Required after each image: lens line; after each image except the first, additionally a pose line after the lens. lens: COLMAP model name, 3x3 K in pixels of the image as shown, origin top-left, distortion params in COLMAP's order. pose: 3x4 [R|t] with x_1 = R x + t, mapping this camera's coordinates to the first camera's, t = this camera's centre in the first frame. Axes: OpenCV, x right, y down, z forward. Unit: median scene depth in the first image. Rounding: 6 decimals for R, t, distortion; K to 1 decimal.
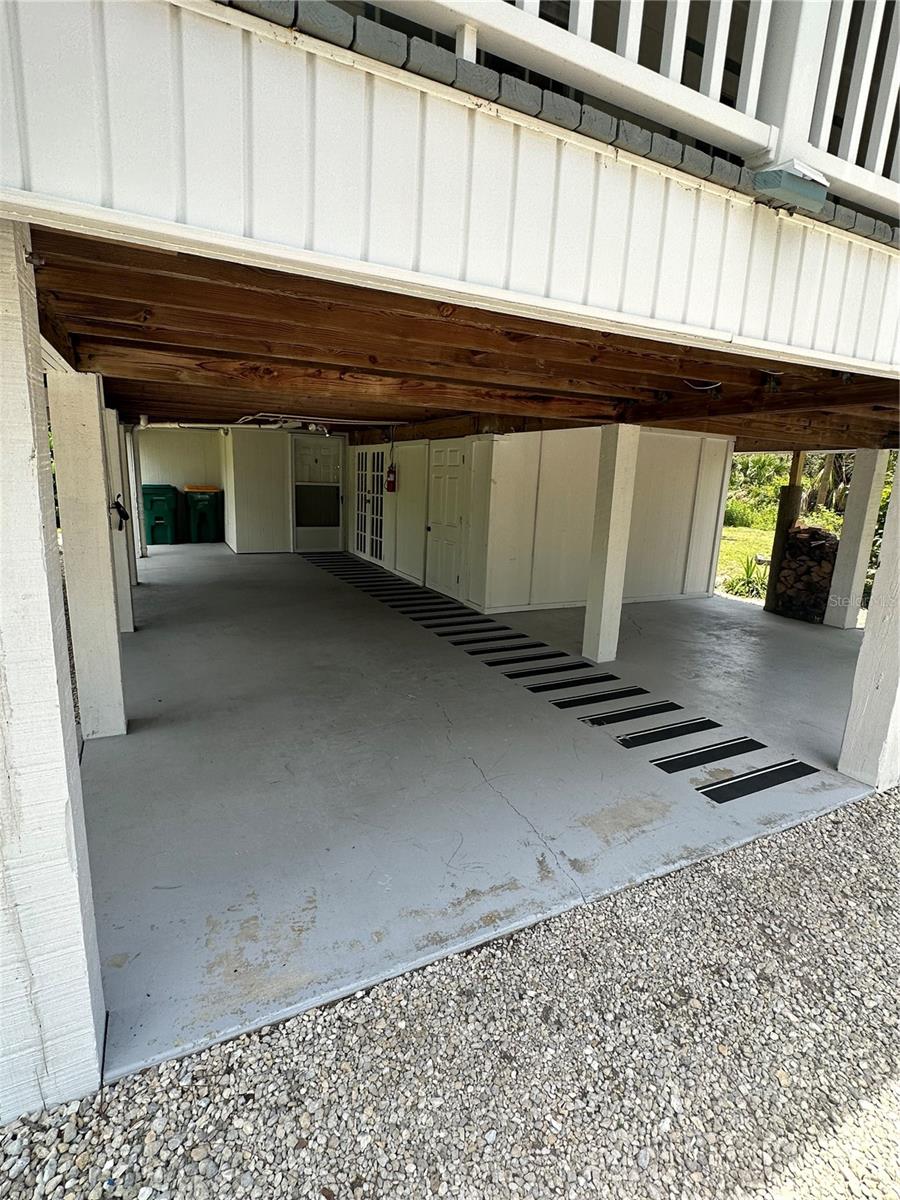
lens RADIAL K [[577.6, 0, 450.0], [0, 577.6, 600.0], [0, 0, 1]] dist [0.000132, 0.000002]
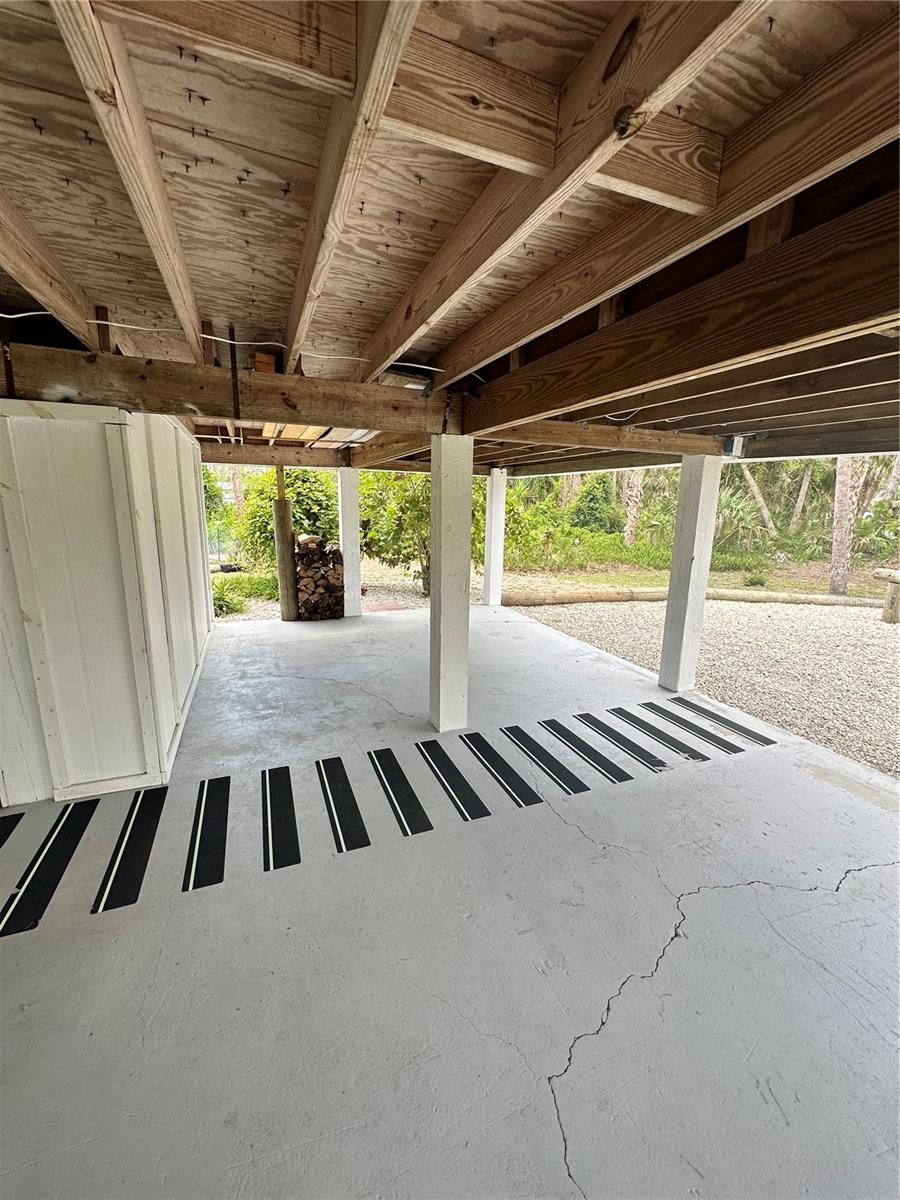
lens RADIAL K [[477.6, 0, 450.0], [0, 477.6, 600.0], [0, 0, 1]] dist [-0.000552, -0.000224]
pose [[0.079310, -0.240051, 0.967515, -0.266169], [0.198008, 0.955026, 0.220721, -0.163922], [-0.976986, 0.174071, 0.123276, 0.672246]]
